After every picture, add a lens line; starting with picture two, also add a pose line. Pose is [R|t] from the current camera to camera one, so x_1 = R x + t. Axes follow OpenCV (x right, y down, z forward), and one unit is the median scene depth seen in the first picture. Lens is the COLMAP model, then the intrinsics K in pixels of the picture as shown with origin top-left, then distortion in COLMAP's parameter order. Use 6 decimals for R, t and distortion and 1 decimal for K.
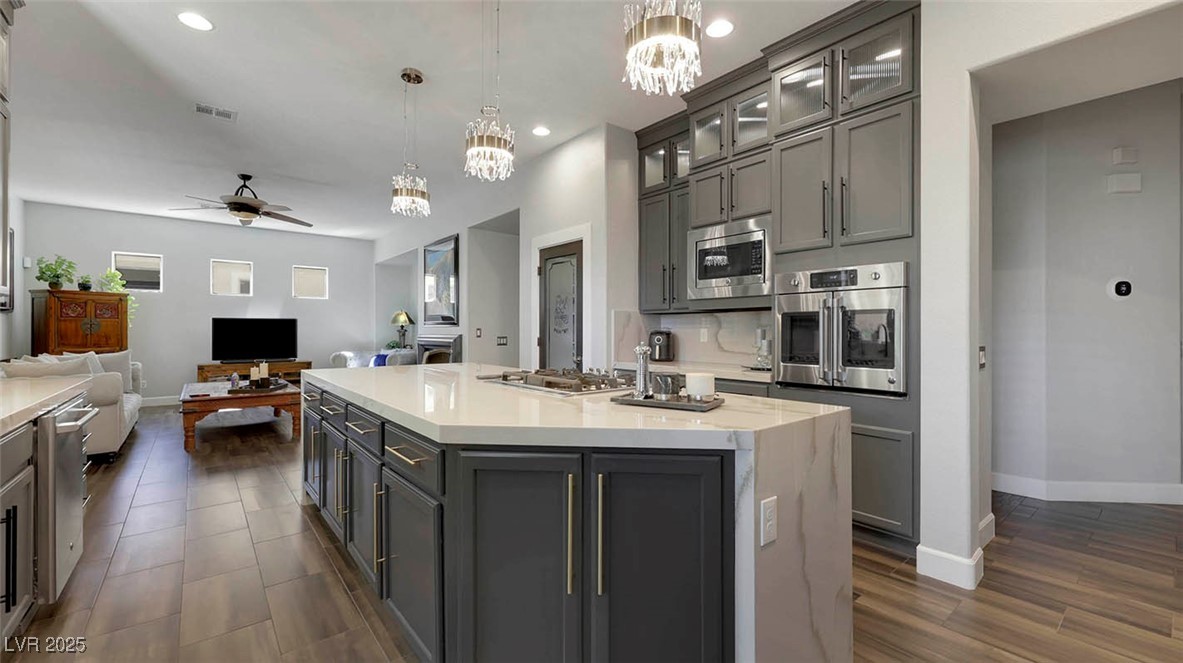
lens RADIAL K [[469.2, 0, 589.0], [0, 469.2, 331.1], [0, 0, 1]] dist [0.000262, 0.000205]
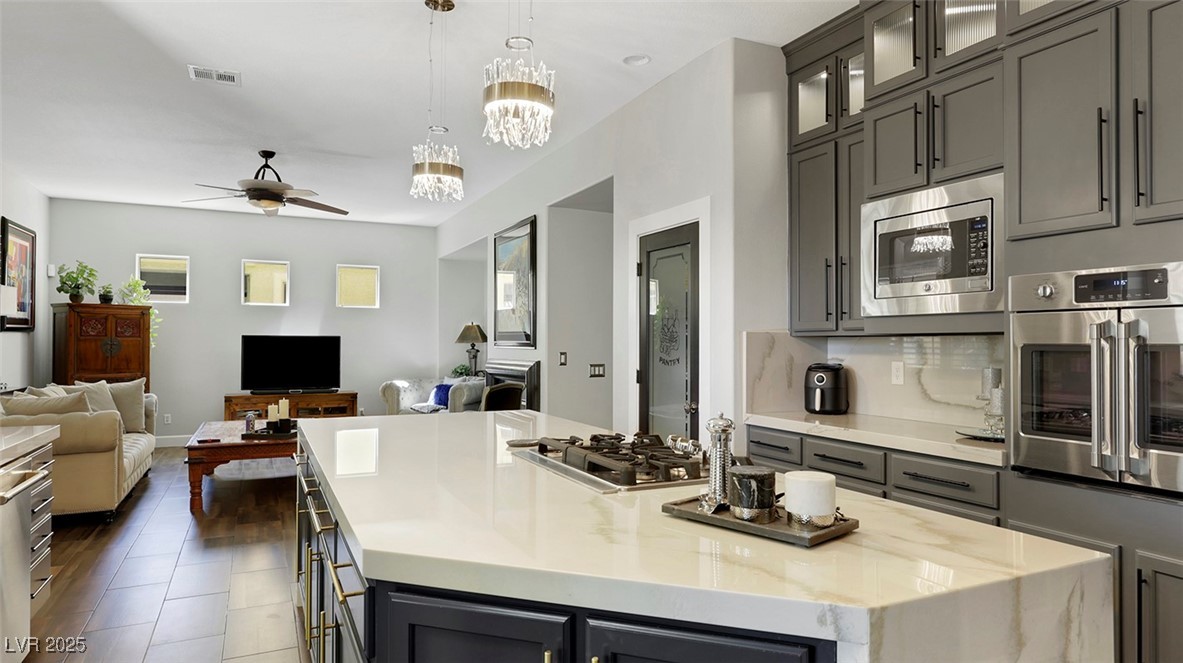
lens RADIAL K [[690.9, 0, 595.9], [0, 690.9, 336.8], [0, 0, 1]] dist [0.000627, 0.001969]
pose [[0.973161, -0.003347, -0.230101, 0.067953], [0.000630, 0.999929, -0.011883, -0.025636], [0.230125, 0.011419, 0.973094, 0.047422]]
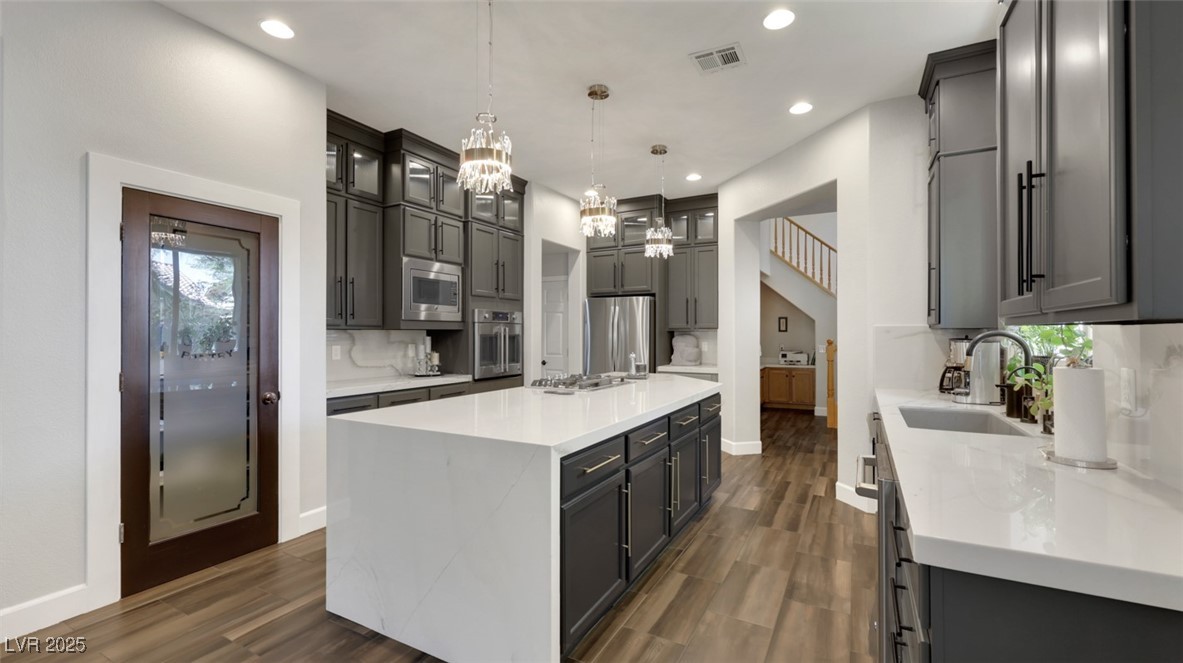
lens RADIAL K [[470.3, 0, 585.8], [0, 470.3, 330.5], [0, 0, 1]] dist [-0.001998, 0.000496]
pose [[-0.352901, 0.009236, 0.935615, -0.772671], [0.003708, 0.999957, -0.008472, -0.024352], [-0.935653, 0.000479, -0.352920, 0.804864]]
